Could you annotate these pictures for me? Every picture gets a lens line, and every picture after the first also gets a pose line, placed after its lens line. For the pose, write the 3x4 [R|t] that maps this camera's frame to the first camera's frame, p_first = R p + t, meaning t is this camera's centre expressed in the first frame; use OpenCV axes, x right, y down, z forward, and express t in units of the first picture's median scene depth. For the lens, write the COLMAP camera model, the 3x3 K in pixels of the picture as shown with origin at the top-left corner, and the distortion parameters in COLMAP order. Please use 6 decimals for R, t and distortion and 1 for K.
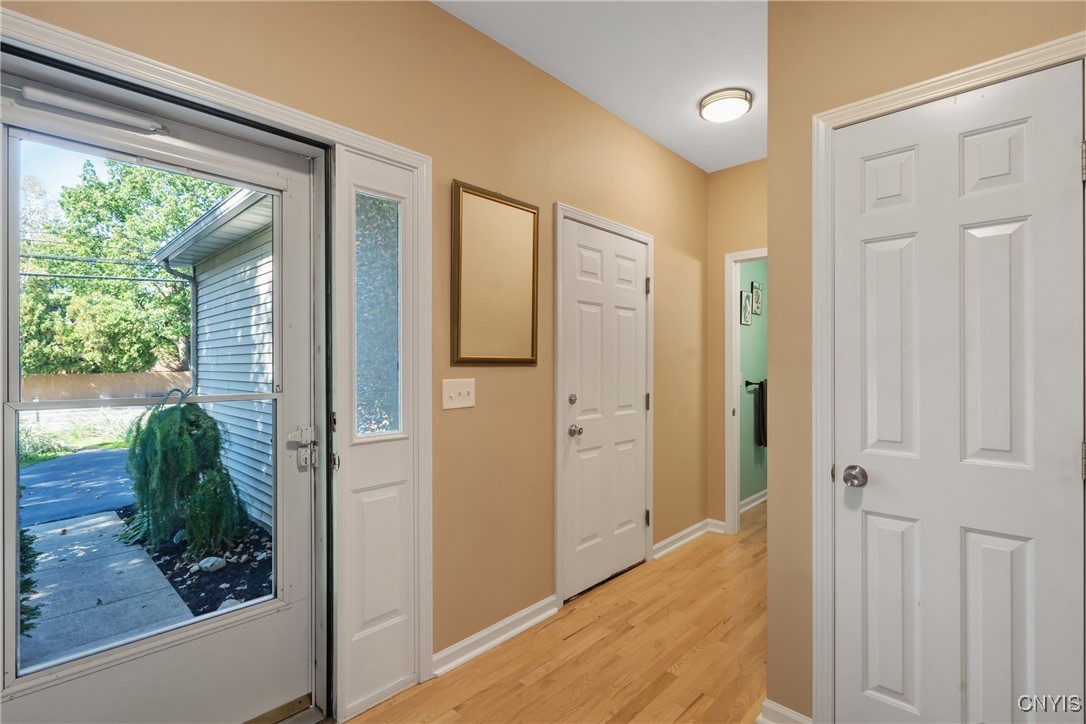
lens RADIAL K [[507.3, 0, 538.7], [0, 507.3, 364.3], [0, 0, 1]] dist [-0.004455, 0.001799]
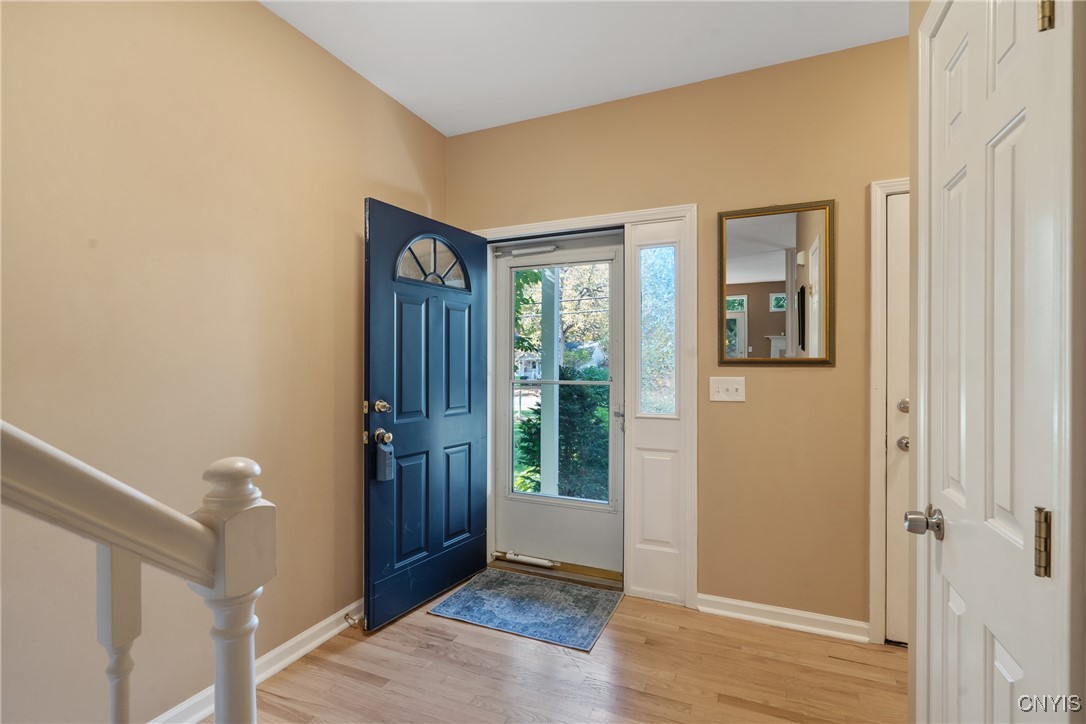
lens RADIAL K [[507.3, 0, 537.0], [0, 507.3, 362.5], [0, 0, 1]] dist [-0.004455, 0.001799]
pose [[0.336760, -0.000416, -0.941590, 0.841231], [-0.003801, 0.999991, -0.001801, -0.001541], [0.941583, 0.004185, 0.336756, 0.183085]]
